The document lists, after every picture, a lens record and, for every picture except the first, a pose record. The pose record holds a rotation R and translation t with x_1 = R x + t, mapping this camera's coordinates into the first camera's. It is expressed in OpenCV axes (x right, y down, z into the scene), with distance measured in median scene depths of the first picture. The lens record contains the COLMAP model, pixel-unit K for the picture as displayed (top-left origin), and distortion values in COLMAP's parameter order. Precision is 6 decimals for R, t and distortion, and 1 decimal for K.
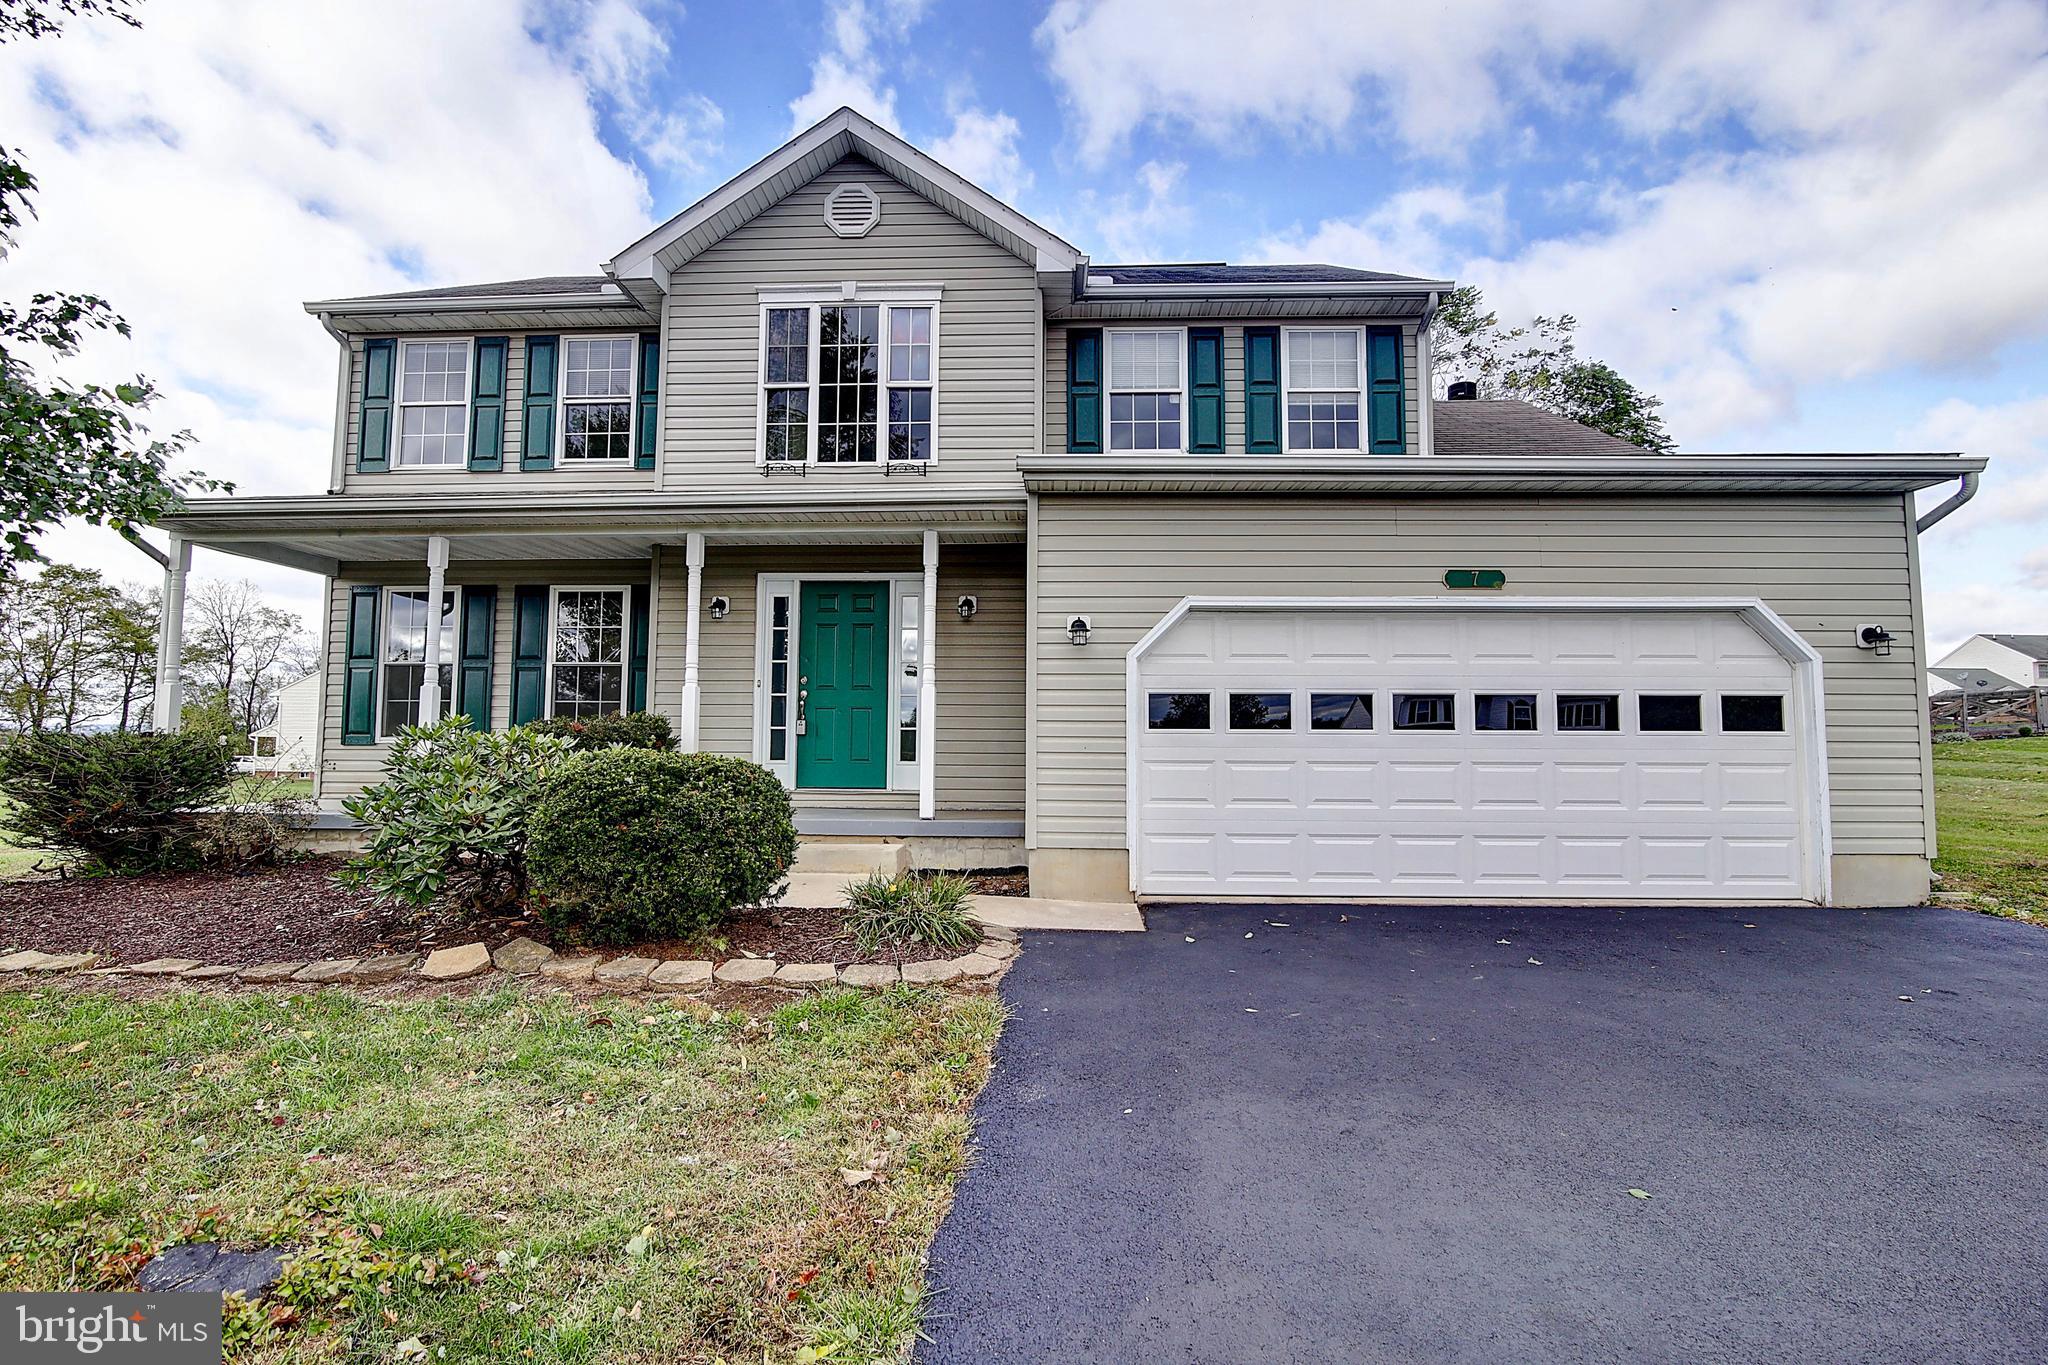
lens RADIAL K [[941.8, 0, 1025.3], [0, 941.8, 689.8], [0, 0, 1]] dist [-0.018834, 0.000376]
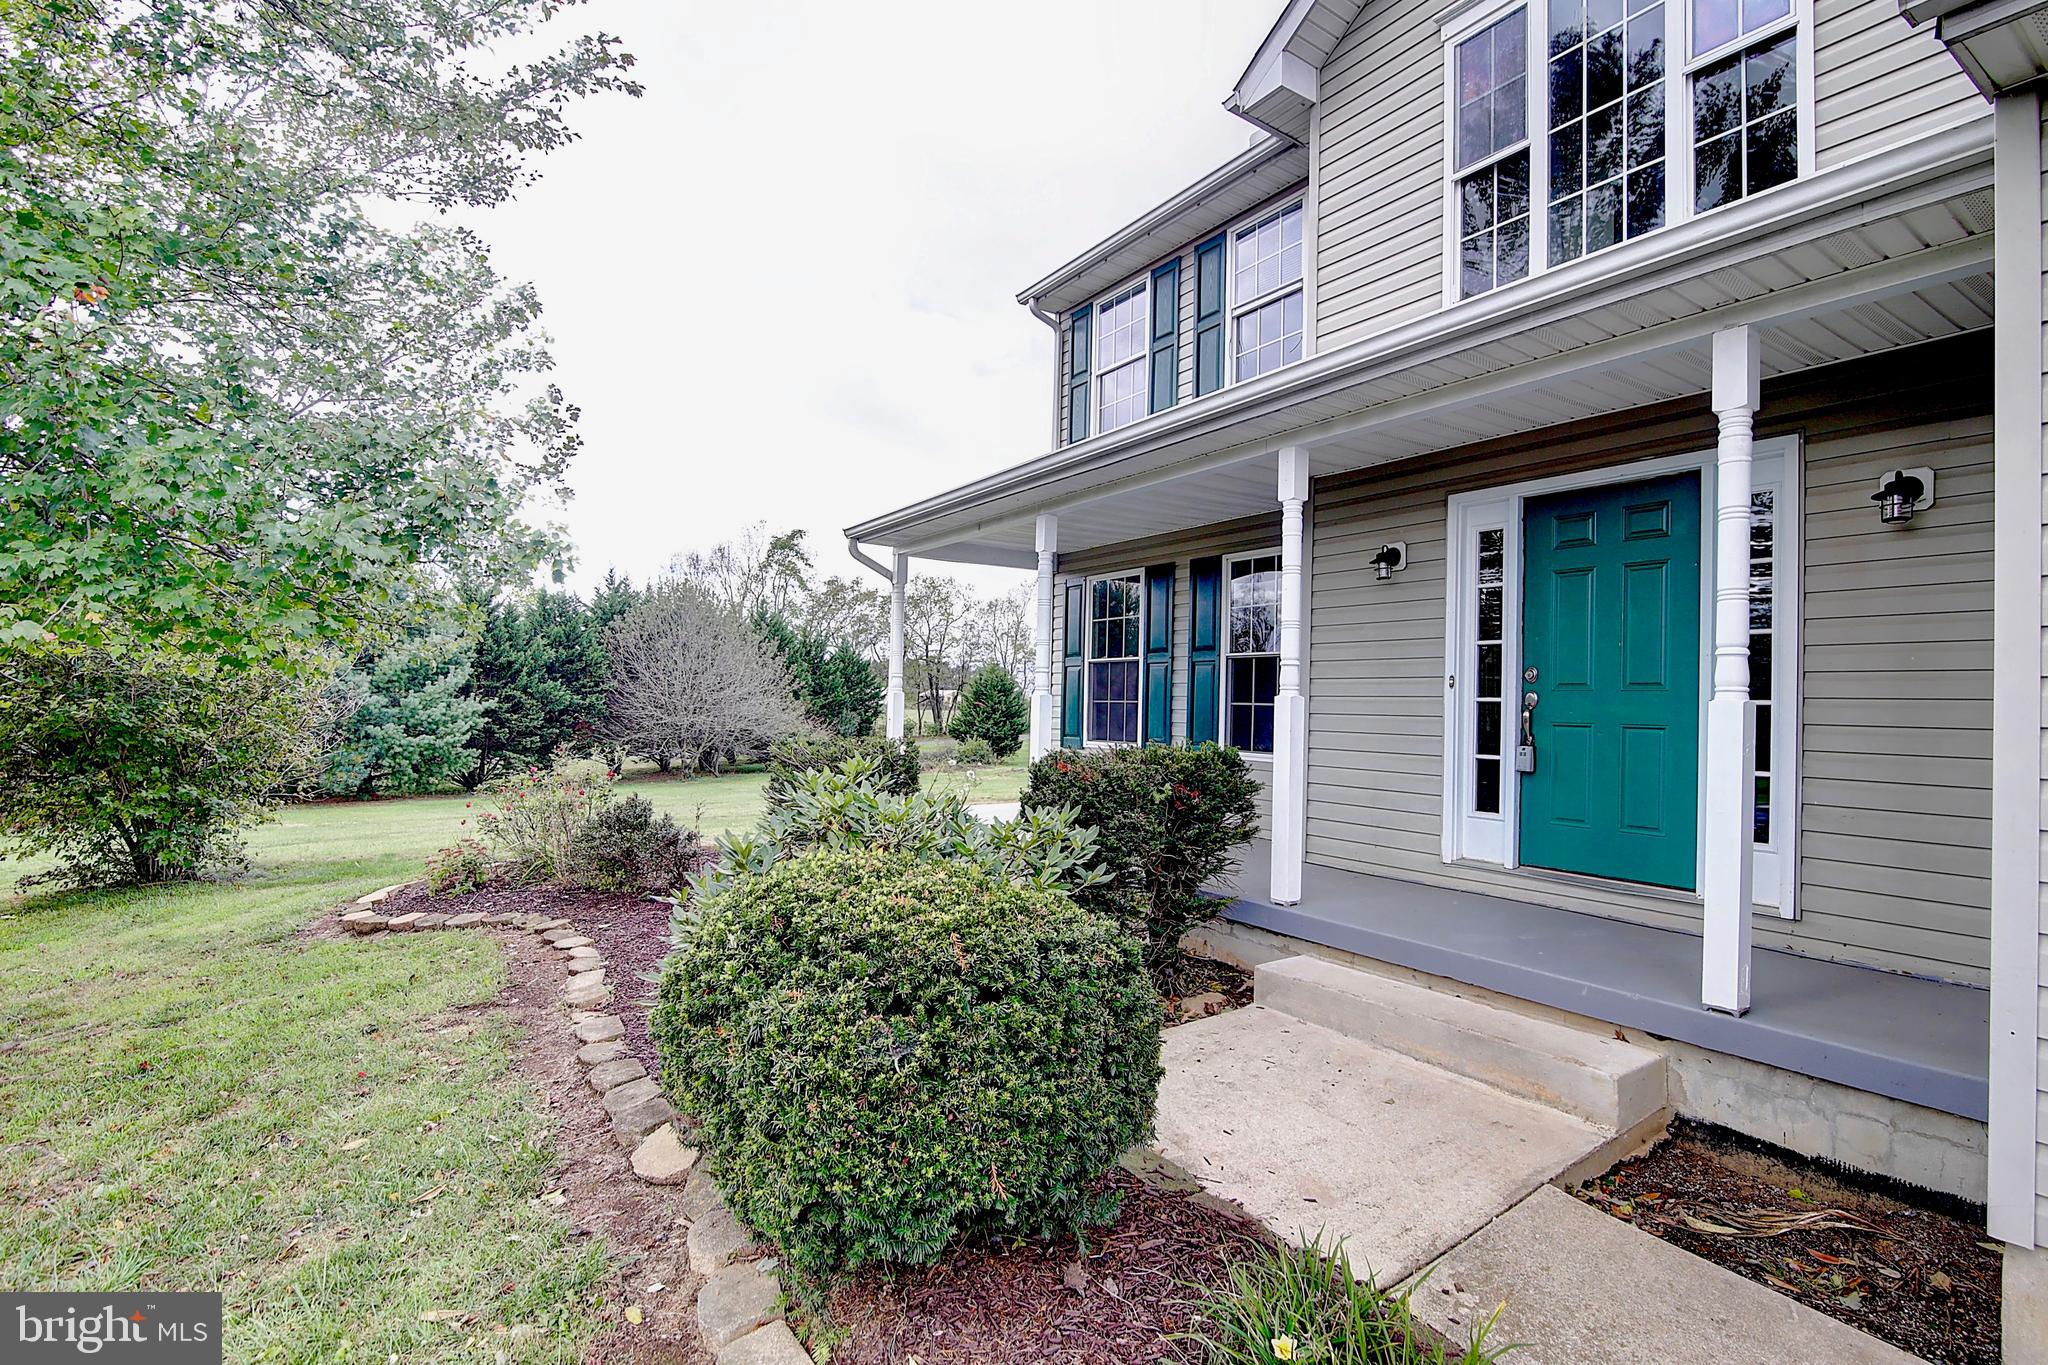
lens RADIAL K [[941.8, 0, 1065.6], [0, 941.8, 687.9], [0, 0, 1]] dist [-0.018834, 0.000376]
pose [[0.589850, -0.001732, -0.807511, 0.052264], [0.036161, 0.999051, 0.024271, -0.025641], [0.806703, -0.043517, 0.589353, 0.444720]]
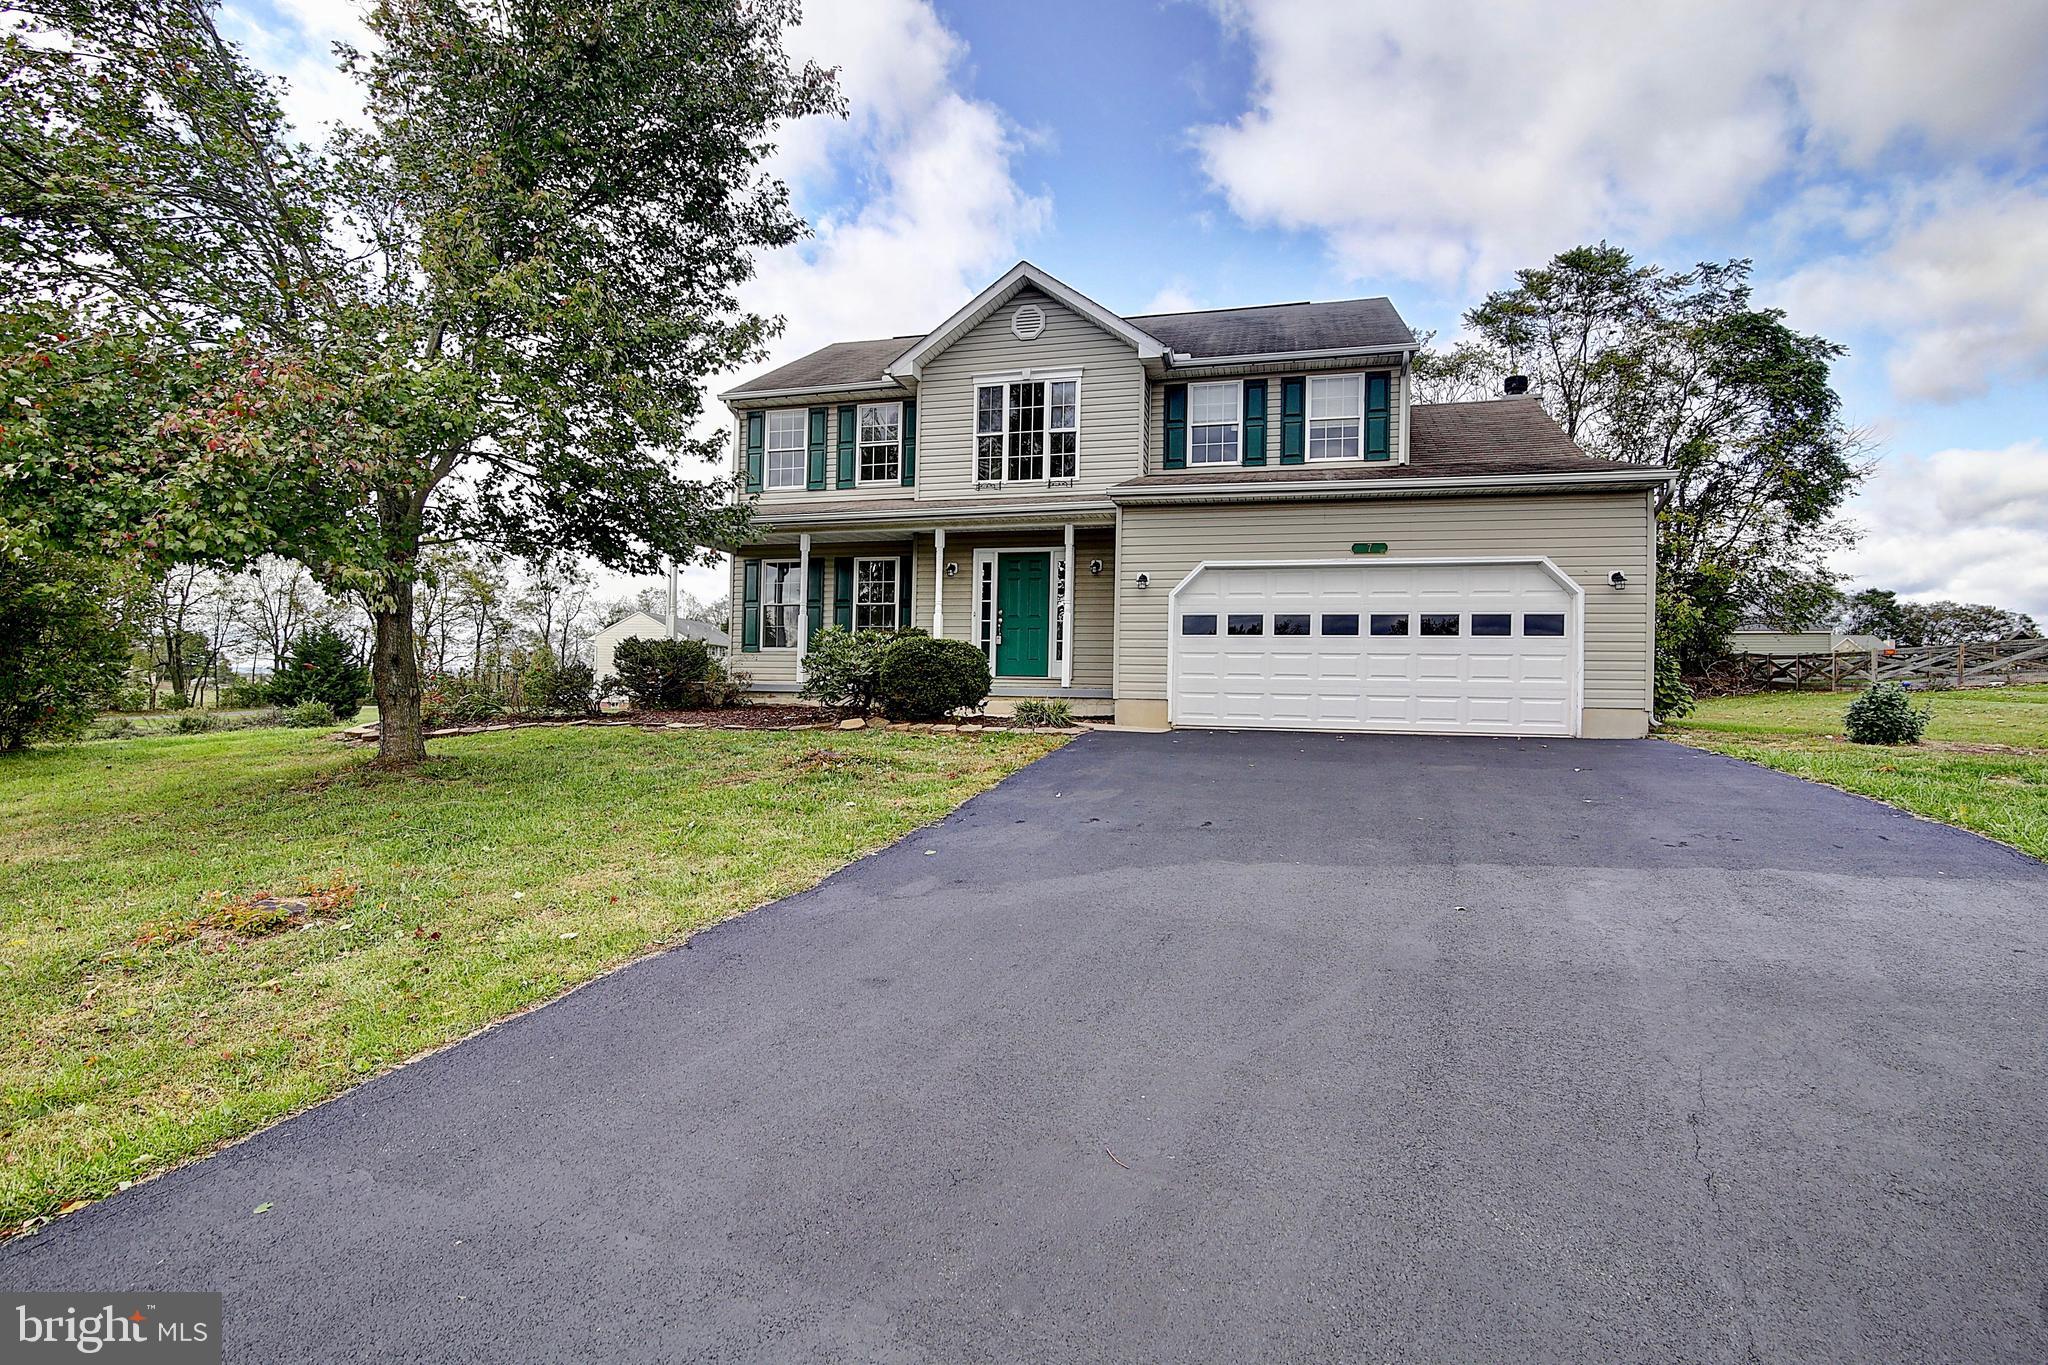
lens RADIAL K [[941.8, 0, 1026.5], [0, 941.8, 689.5], [0, 0, 1]] dist [-0.018834, 0.000376]
pose [[0.975741, 0.011929, -0.218605, 0.180073], [-0.000051, 0.998527, 0.054261, 0.036465], [0.218930, -0.052933, 0.974304, -0.637452]]
